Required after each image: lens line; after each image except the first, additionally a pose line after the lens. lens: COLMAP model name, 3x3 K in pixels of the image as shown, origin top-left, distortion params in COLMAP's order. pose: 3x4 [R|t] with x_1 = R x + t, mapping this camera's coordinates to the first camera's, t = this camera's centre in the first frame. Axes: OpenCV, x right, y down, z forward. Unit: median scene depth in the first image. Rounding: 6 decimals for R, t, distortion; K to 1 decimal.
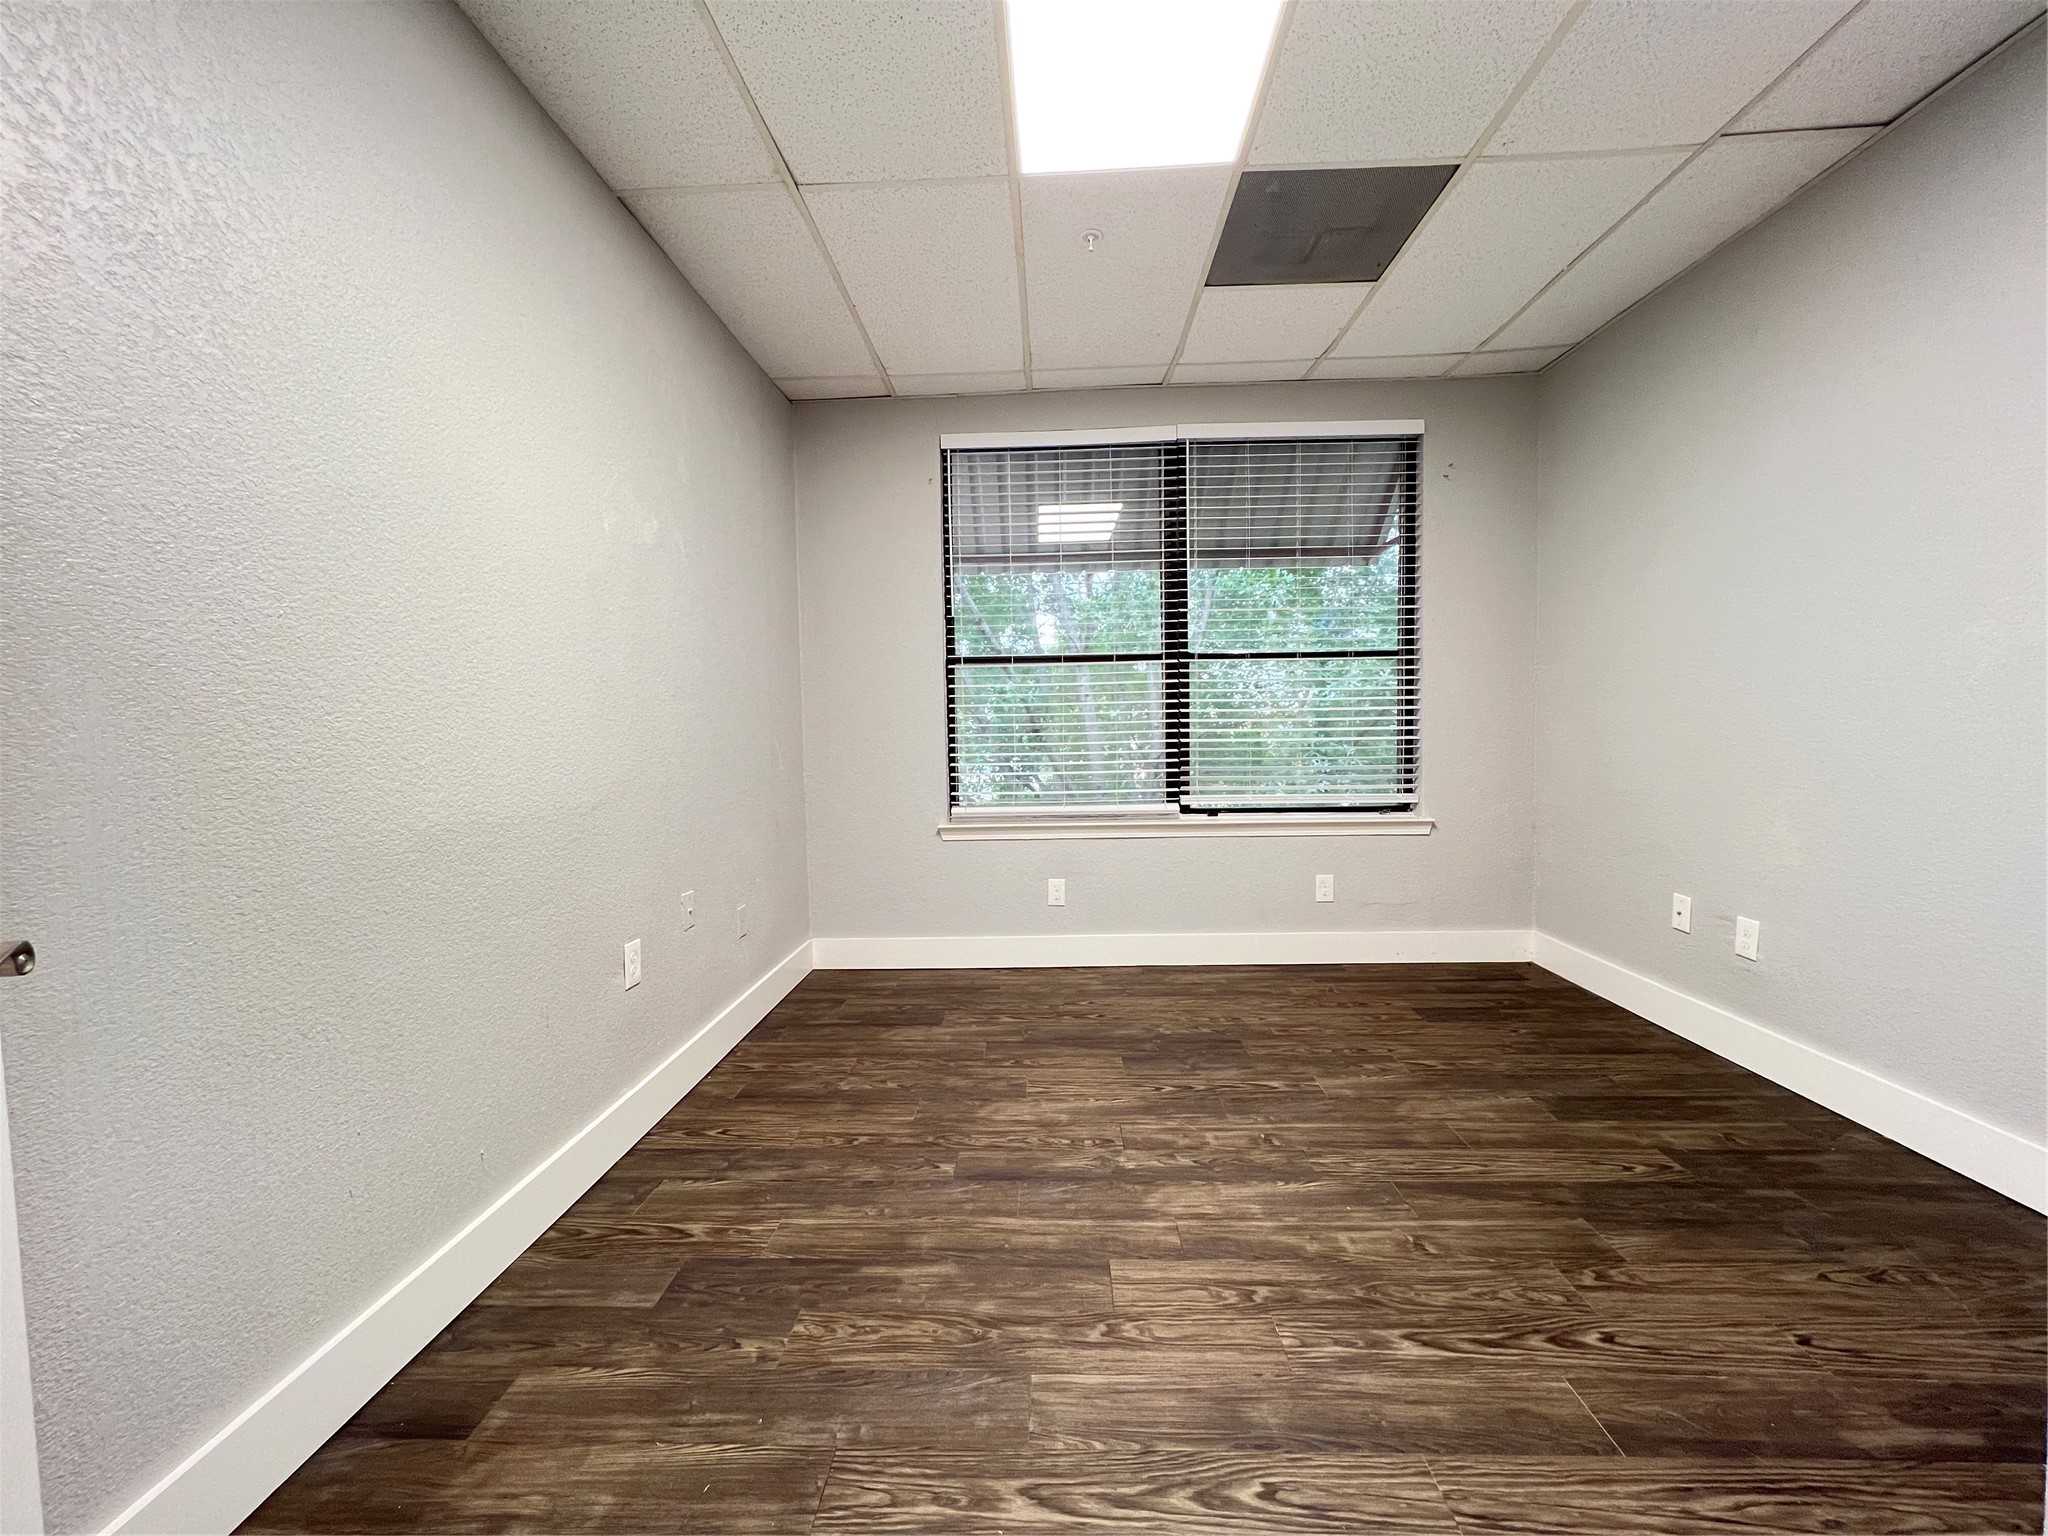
lens RADIAL K [[823.8, 0, 1023.3], [0, 823.8, 770.2], [0, 0, 1]] dist [-0.002134, -0.000209]
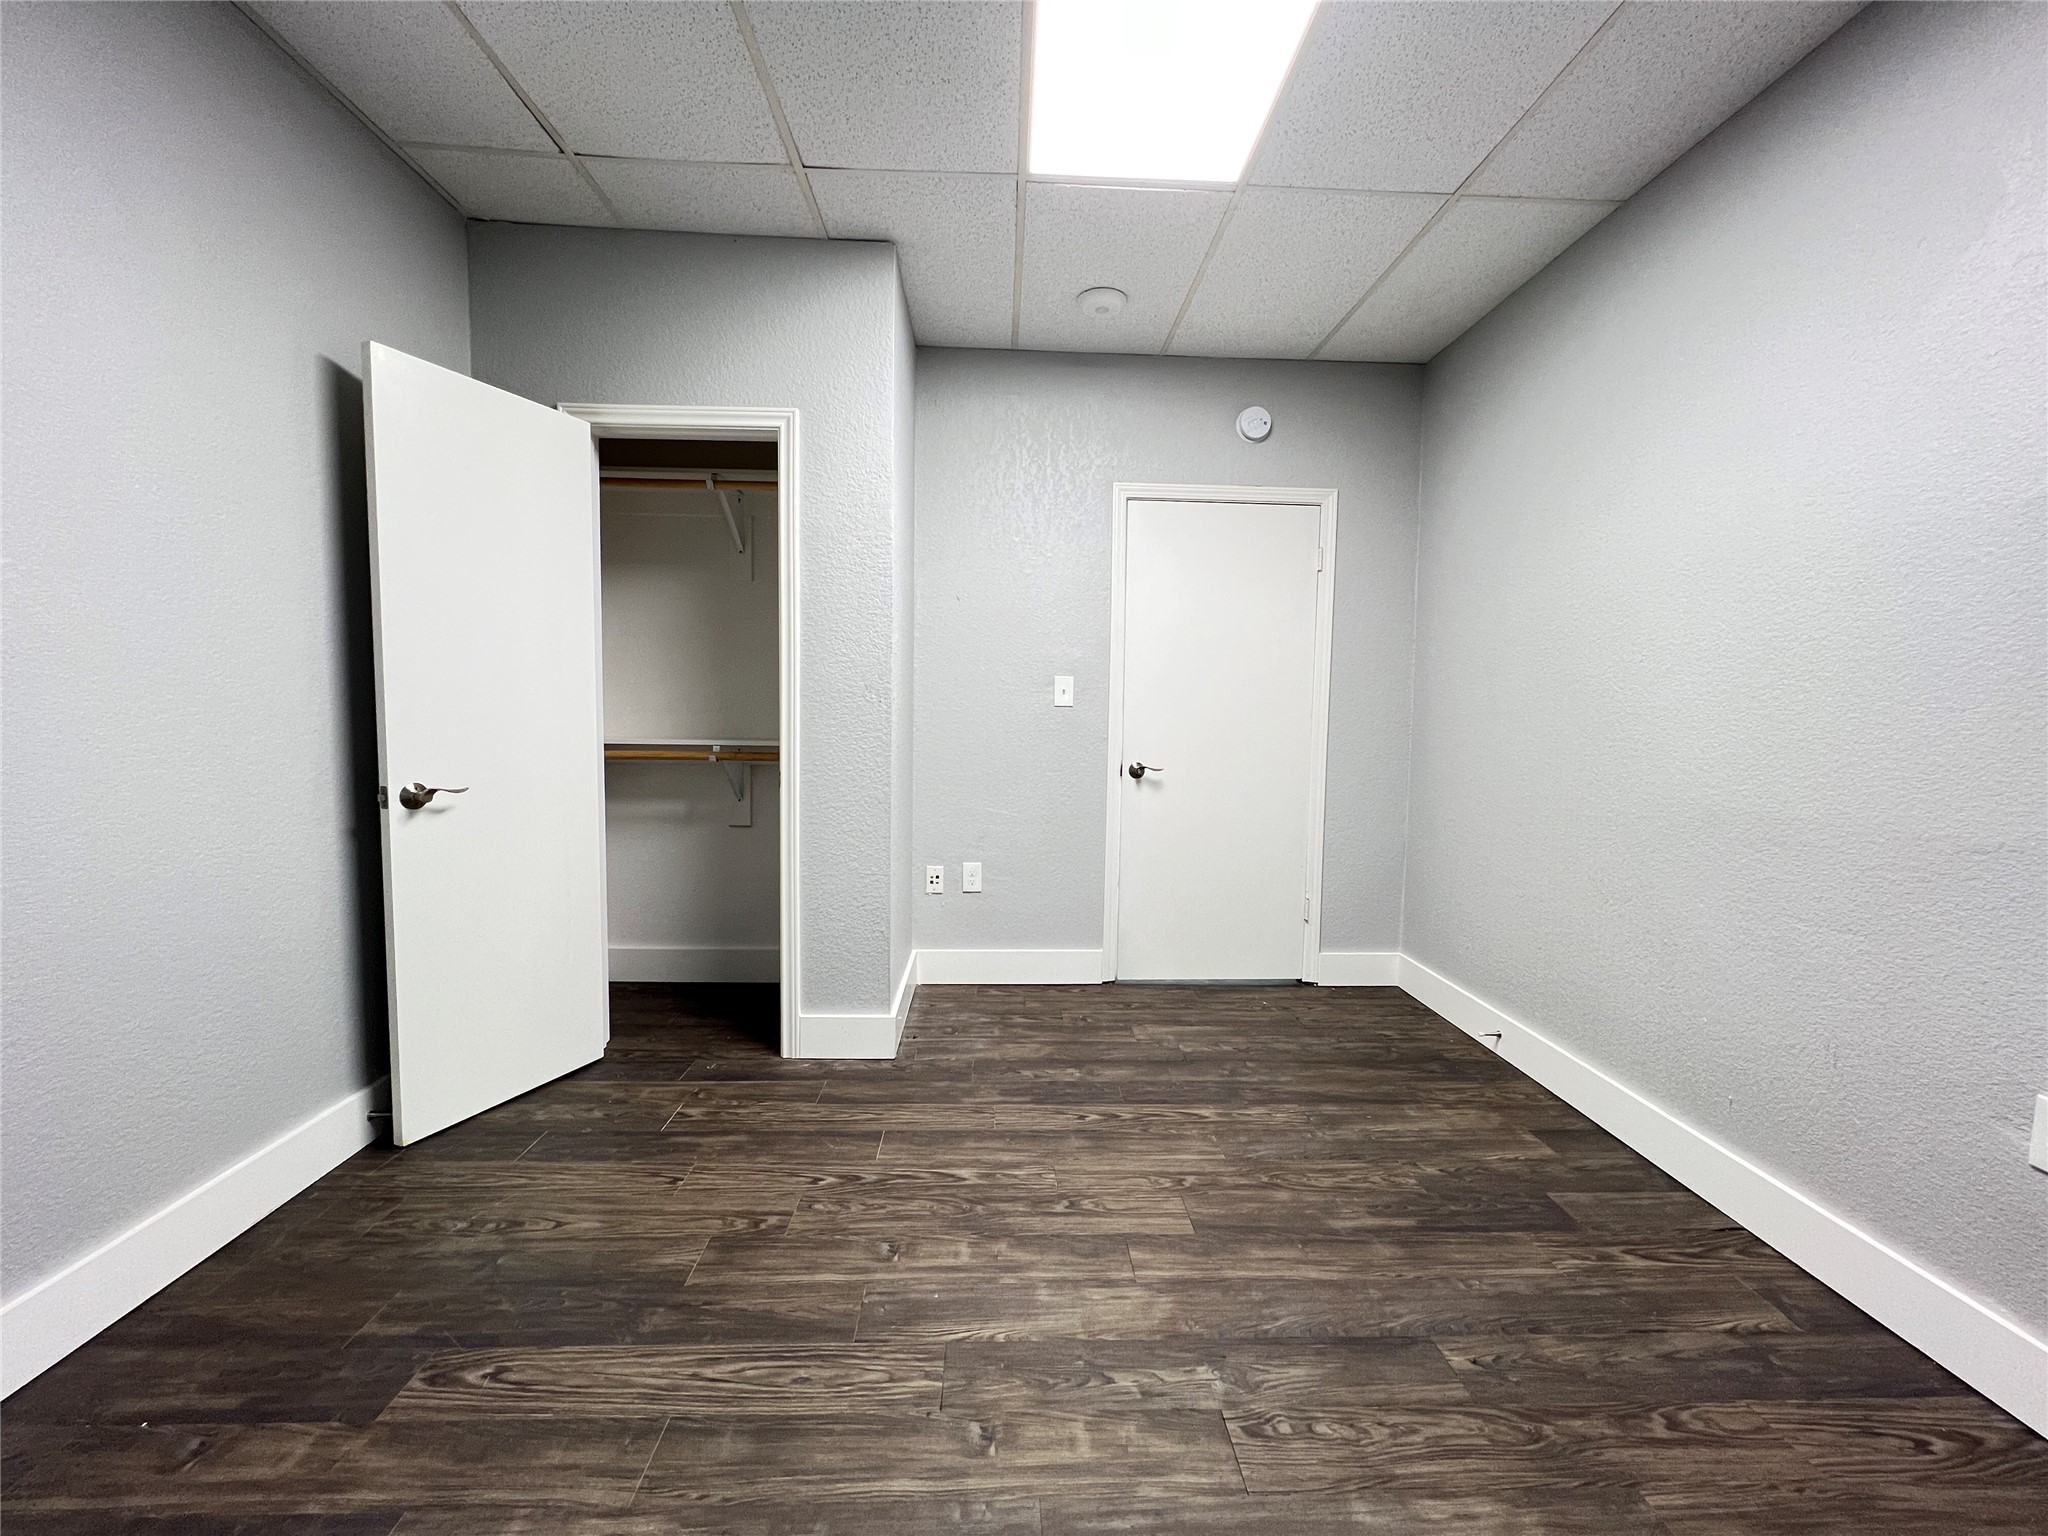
lens RADIAL K [[823.8, 0, 1025.3], [0, 823.8, 768.1], [0, 0, 1]] dist [-0.002134, -0.000209]
pose [[-0.997111, 0.008417, -0.075488, 0.369839], [-0.000854, 0.992536, 0.121946, -0.120301], [0.075951, 0.121658, -0.989662, 1.822961]]
